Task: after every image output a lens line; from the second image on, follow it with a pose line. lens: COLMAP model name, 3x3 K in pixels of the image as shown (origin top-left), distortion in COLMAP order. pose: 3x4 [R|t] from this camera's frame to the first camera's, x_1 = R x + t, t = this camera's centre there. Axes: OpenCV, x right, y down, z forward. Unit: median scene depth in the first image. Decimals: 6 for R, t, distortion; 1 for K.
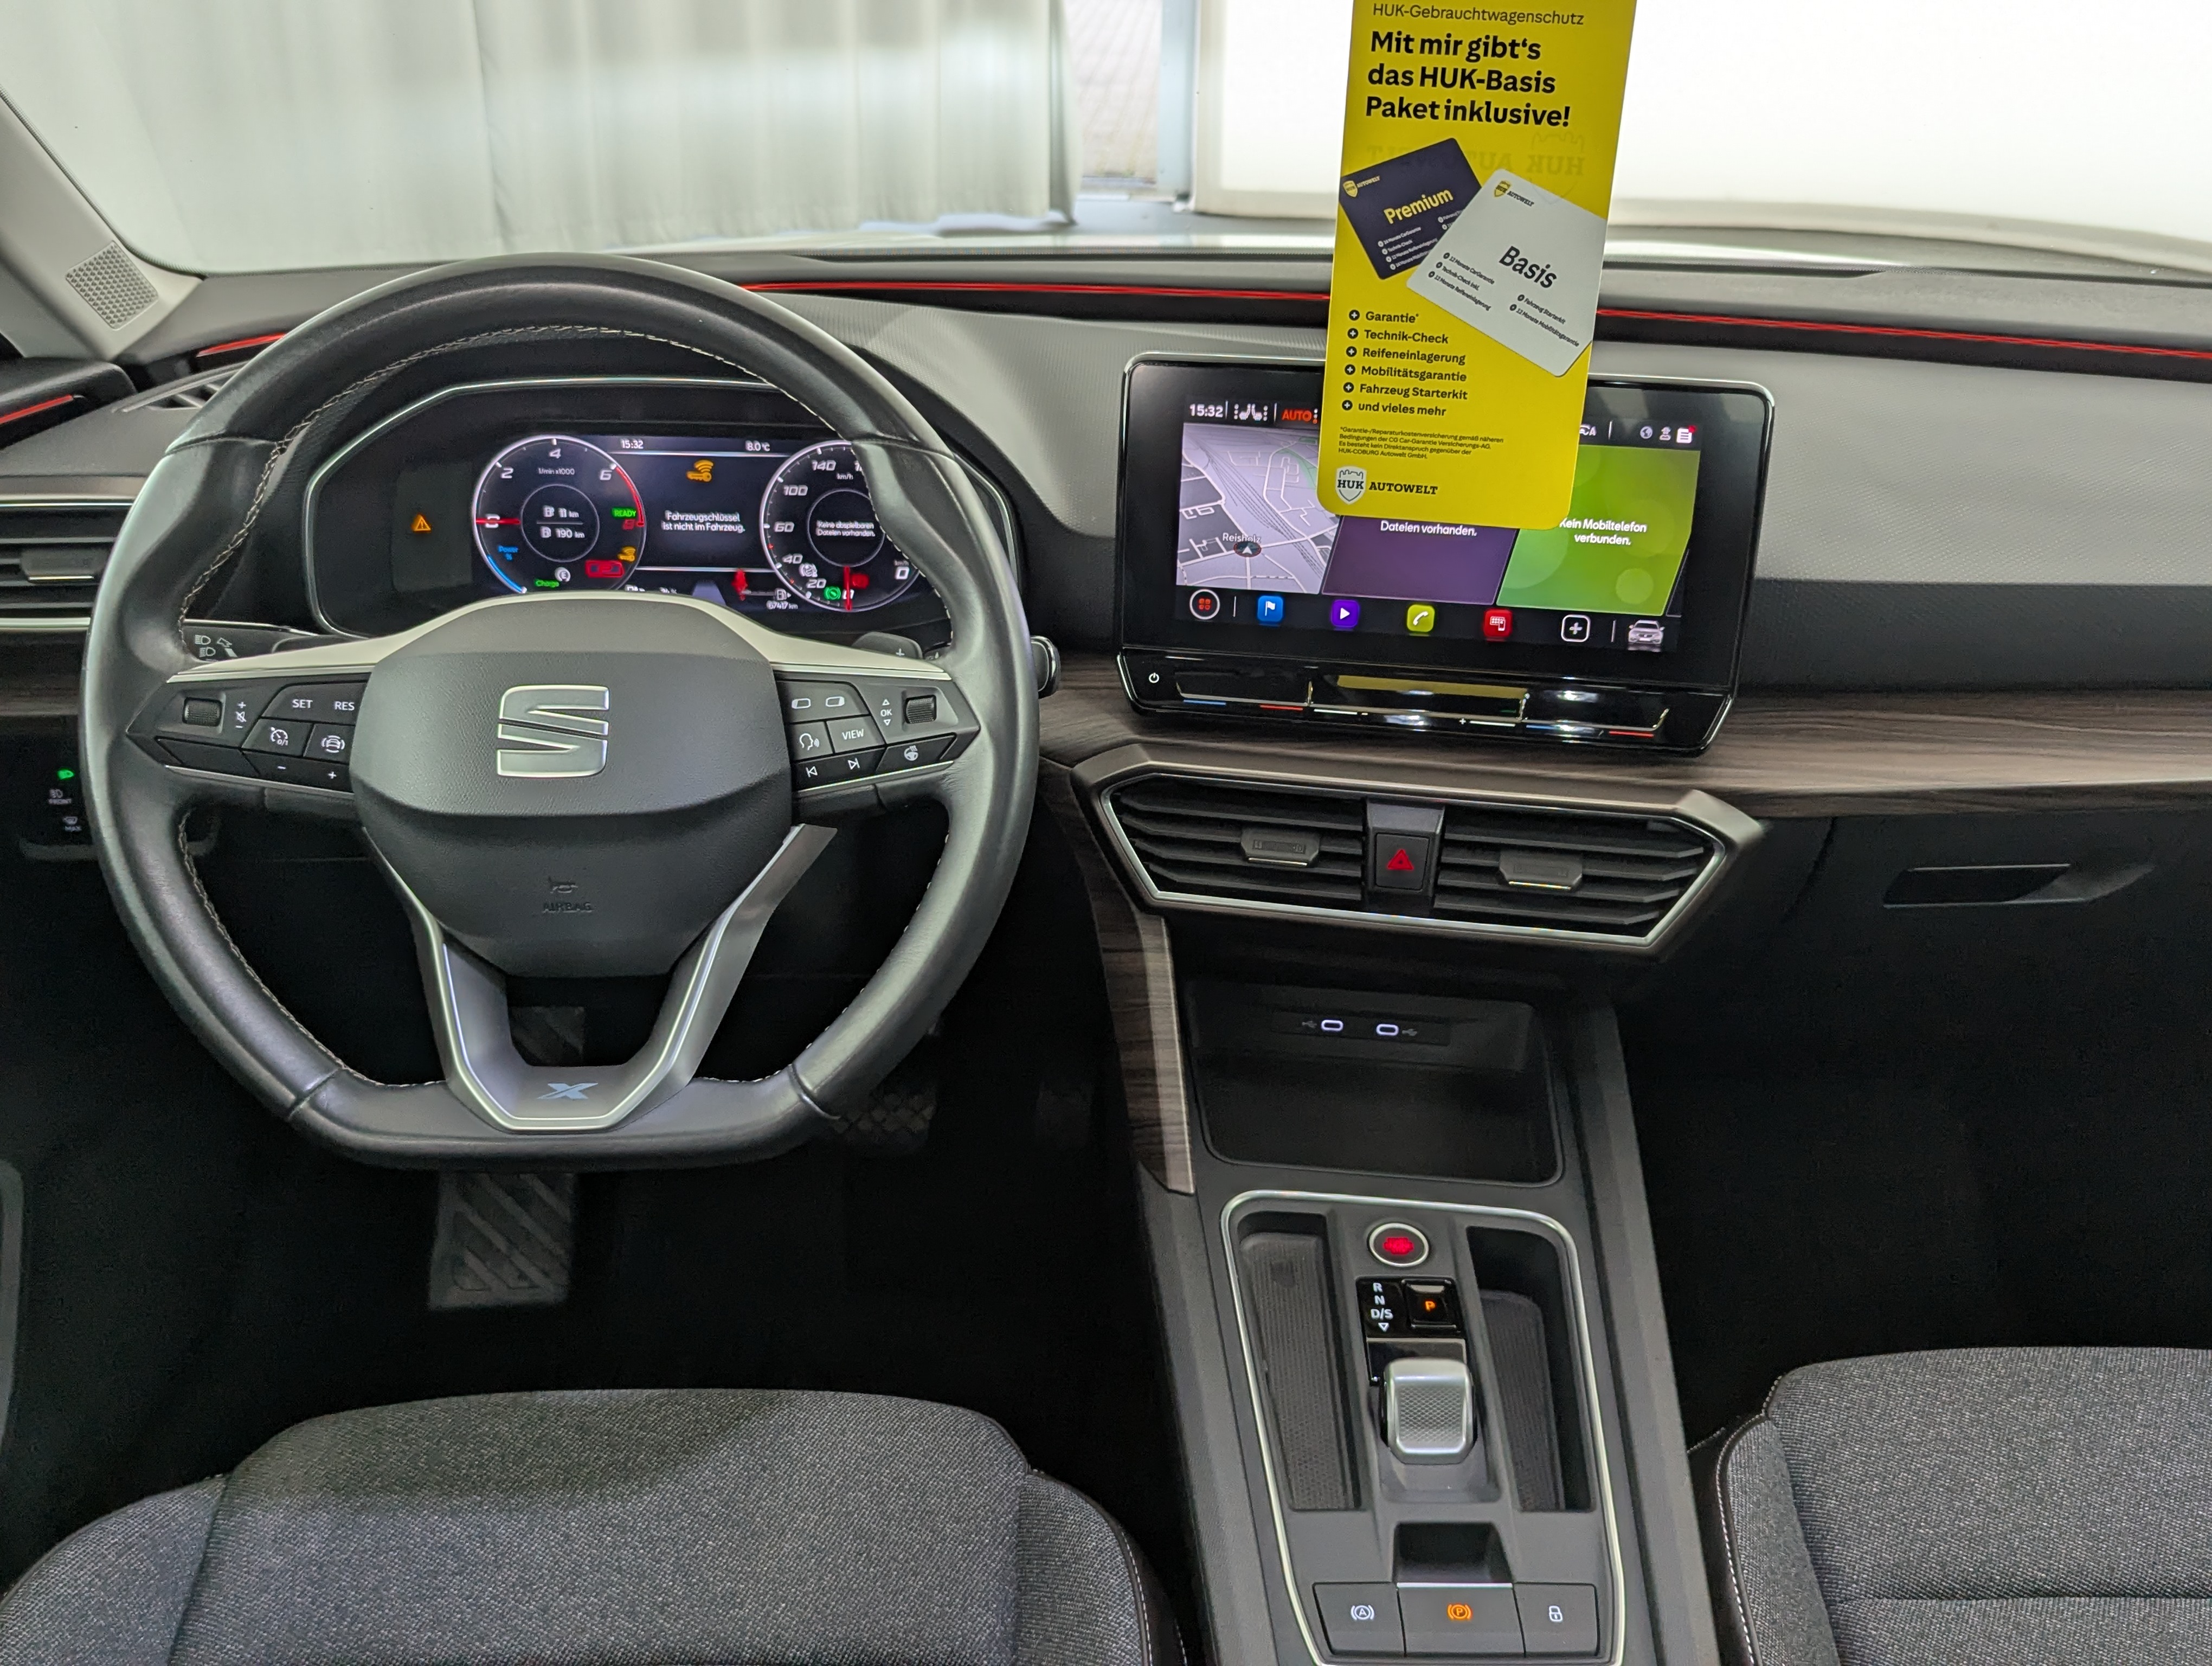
lens RADIAL K [[1978.8, 0, 1106.0], [0, 1978.8, 833.0], [0, 0, 1]] dist [0.022287, -0.009599]
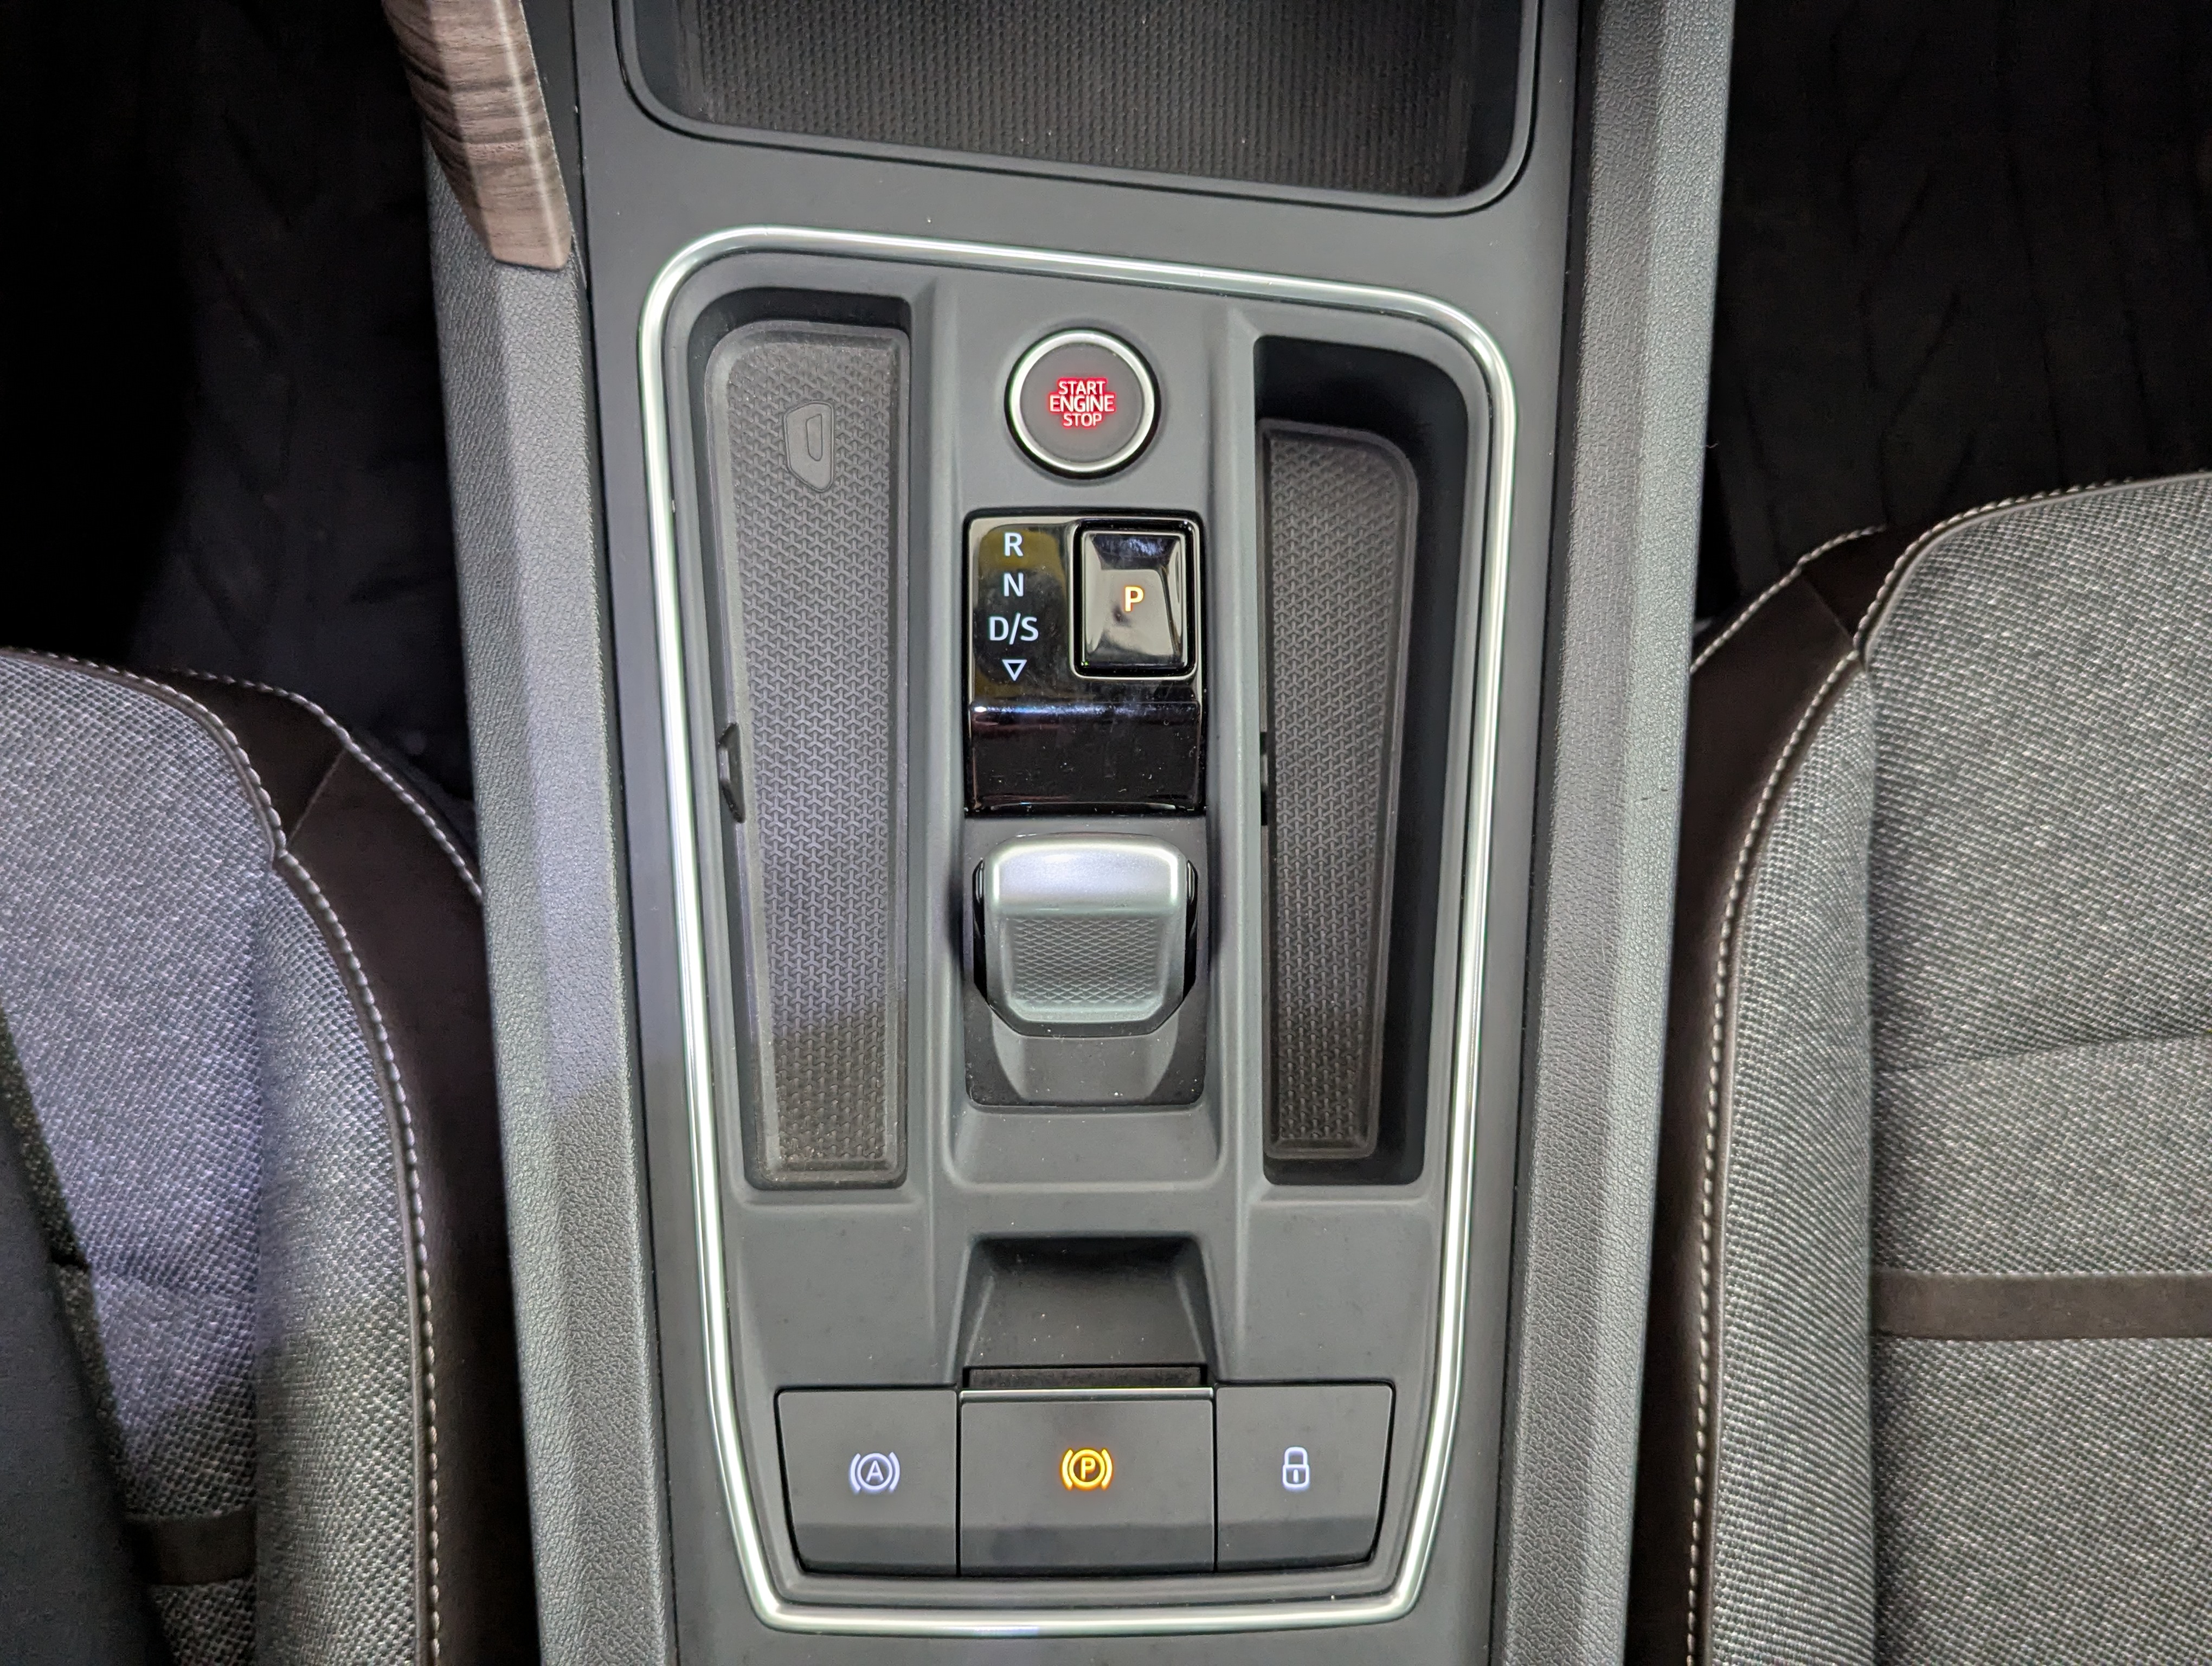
lens RADIAL K [[2073.7, 0, 1129.6], [0, 2073.7, 833.7], [0, 0, 1]] dist [0.039505, -0.007152]
pose [[0.999672, -0.009027, 0.023966, 0.148681], [-0.012017, 0.661059, 0.750238, -0.055235], [-0.022615, -0.750280, 0.660734, 0.661374]]
